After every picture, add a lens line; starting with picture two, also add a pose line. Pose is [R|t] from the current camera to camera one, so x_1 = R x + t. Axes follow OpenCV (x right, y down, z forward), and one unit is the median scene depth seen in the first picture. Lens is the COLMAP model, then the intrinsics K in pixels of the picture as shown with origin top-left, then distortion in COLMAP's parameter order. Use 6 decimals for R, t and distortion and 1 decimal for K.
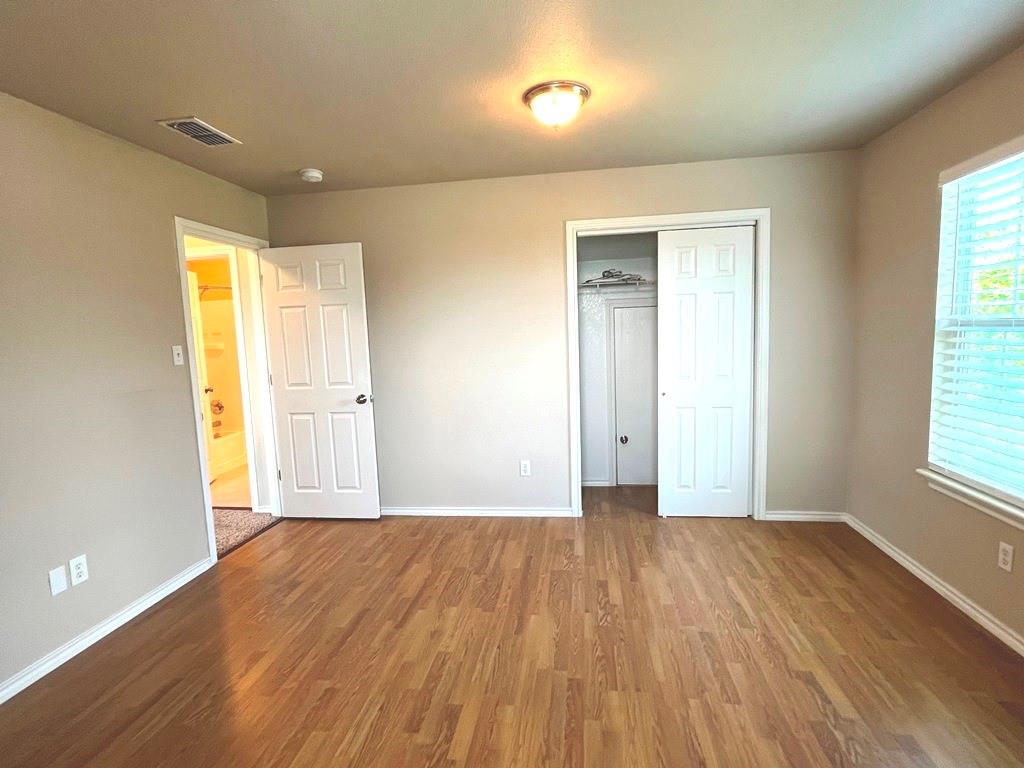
lens RADIAL K [[524.7, 0, 512.0], [0, 524.7, 384.0], [0, 0, 1]] dist [0.000672, 0.000457]
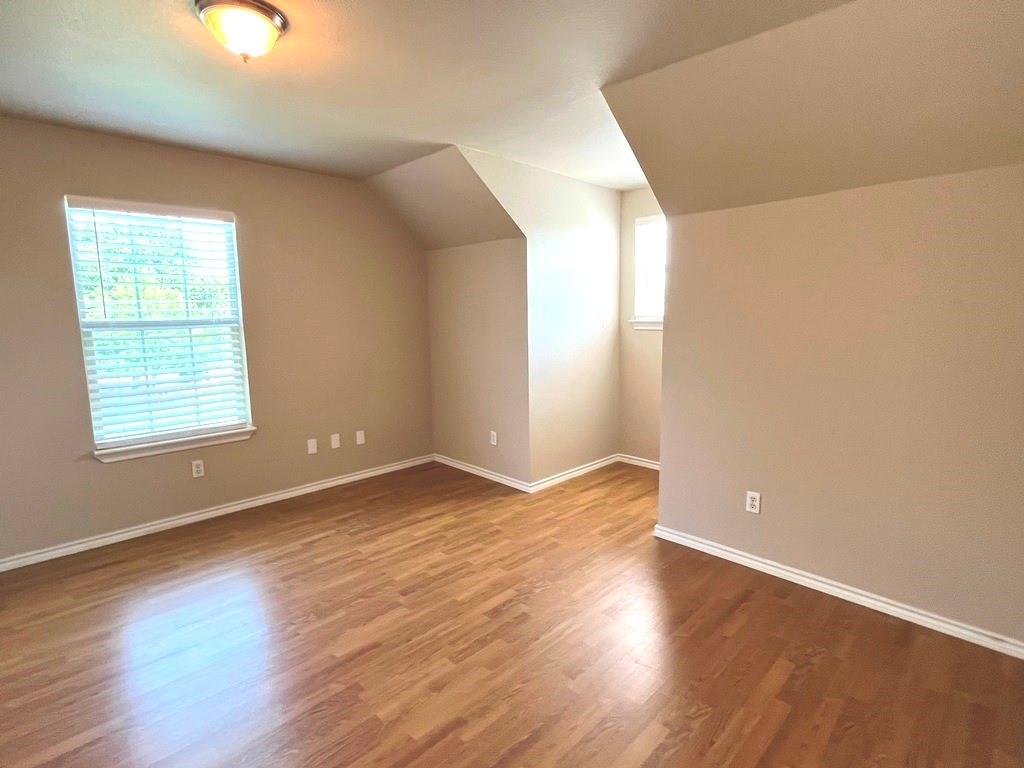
lens RADIAL K [[504.2, 0, 513.8], [0, 504.2, 384.7], [0, 0, 1]] dist [-0.001580, -0.000003]
pose [[-0.796448, -0.043105, 0.603168, -0.577570], [0.104562, 0.972615, 0.207576, -0.108495], [-0.595598, 0.228392, -0.770130, 1.189872]]
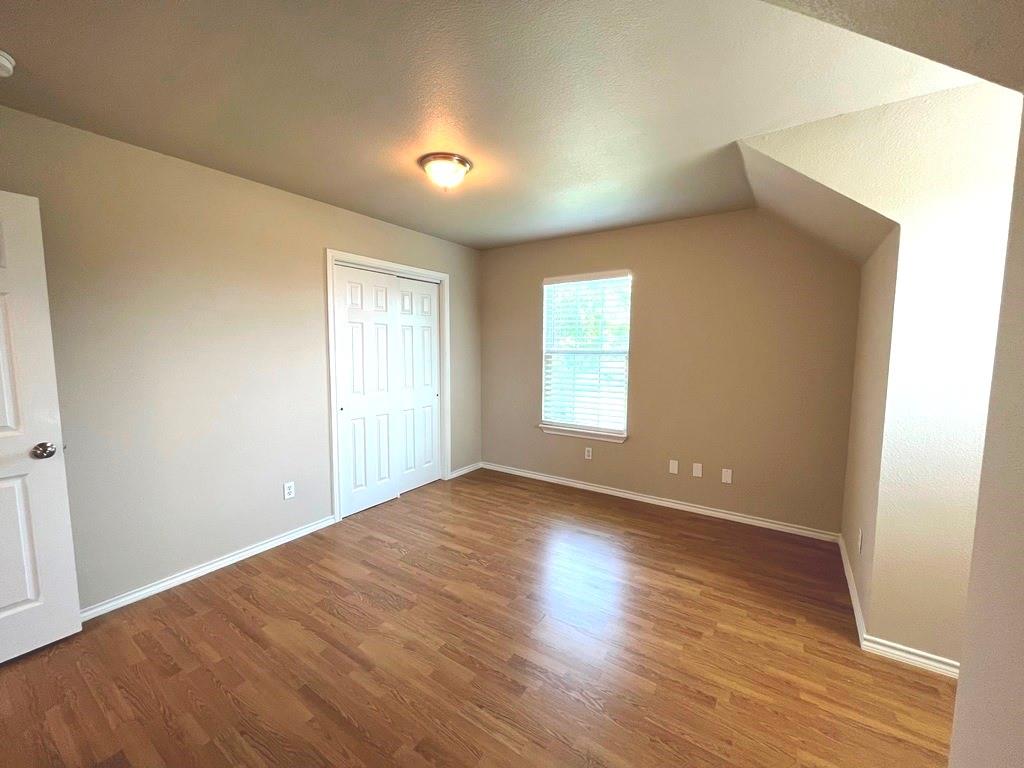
lens RADIAL K [[415.1, 0, 517.1], [0, 415.1, 385.5], [0, 0, 1]] dist [0.000197, -0.000346]
pose [[0.426879, -0.046488, 0.903113, -0.629845], [0.077772, 0.996865, 0.014553, -0.014545], [-0.900958, 0.064025, 0.429156, 0.368538]]
